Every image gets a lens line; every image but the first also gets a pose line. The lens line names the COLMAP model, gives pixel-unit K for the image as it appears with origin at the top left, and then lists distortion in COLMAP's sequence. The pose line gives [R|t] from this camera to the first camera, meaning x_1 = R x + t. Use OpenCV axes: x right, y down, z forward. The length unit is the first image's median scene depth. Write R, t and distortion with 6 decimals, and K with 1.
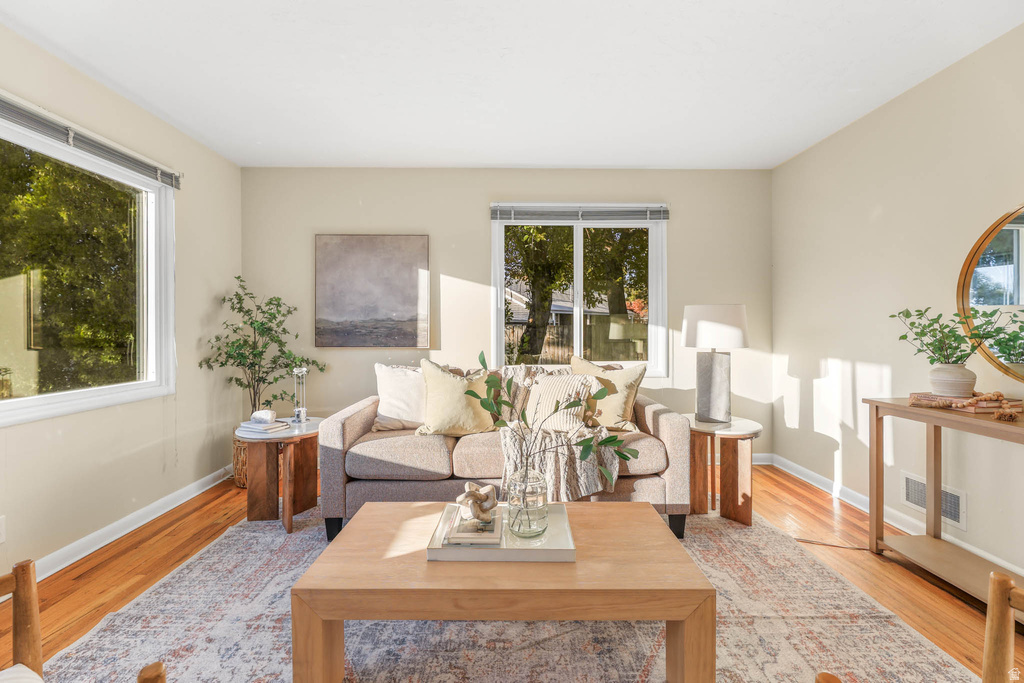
lens RADIAL K [[437.2, 0, 496.2], [0, 437.2, 329.1], [0, 0, 1]] dist [-0.001670, -0.001034]
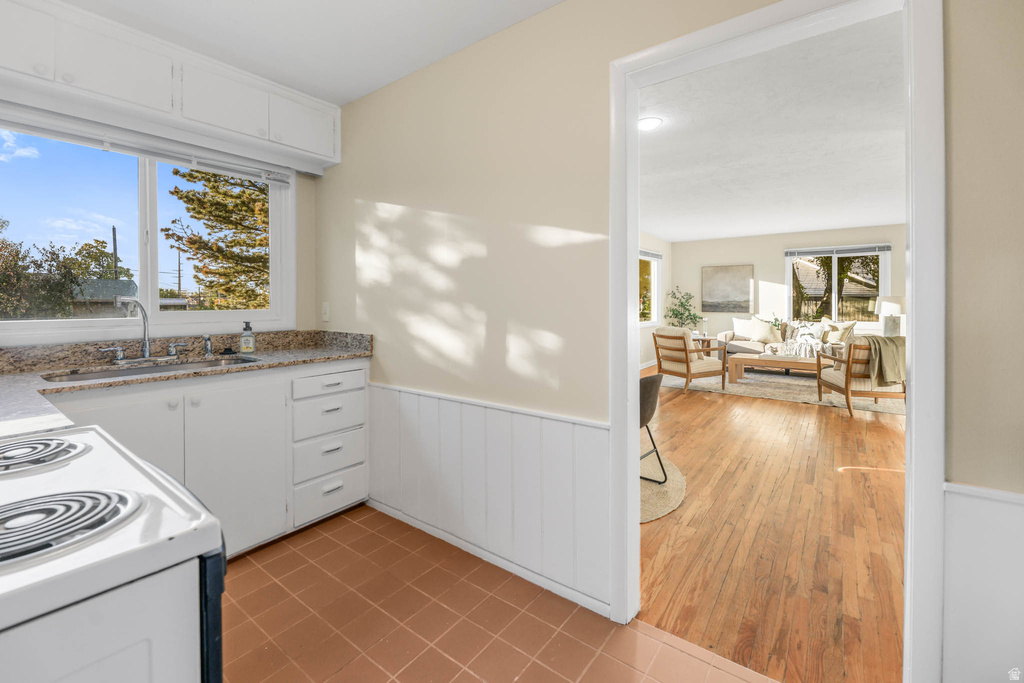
lens RADIAL K [[437.1, 0, 505.8], [0, 437.1, 301.8], [0, 0, 1]] dist [0.000700, -0.000235]
pose [[0.801489, 0.002390, -0.598005, 0.198494], [-0.000557, 0.999995, 0.003251, -0.025996], [0.598009, -0.002273, 0.801486, -1.805495]]
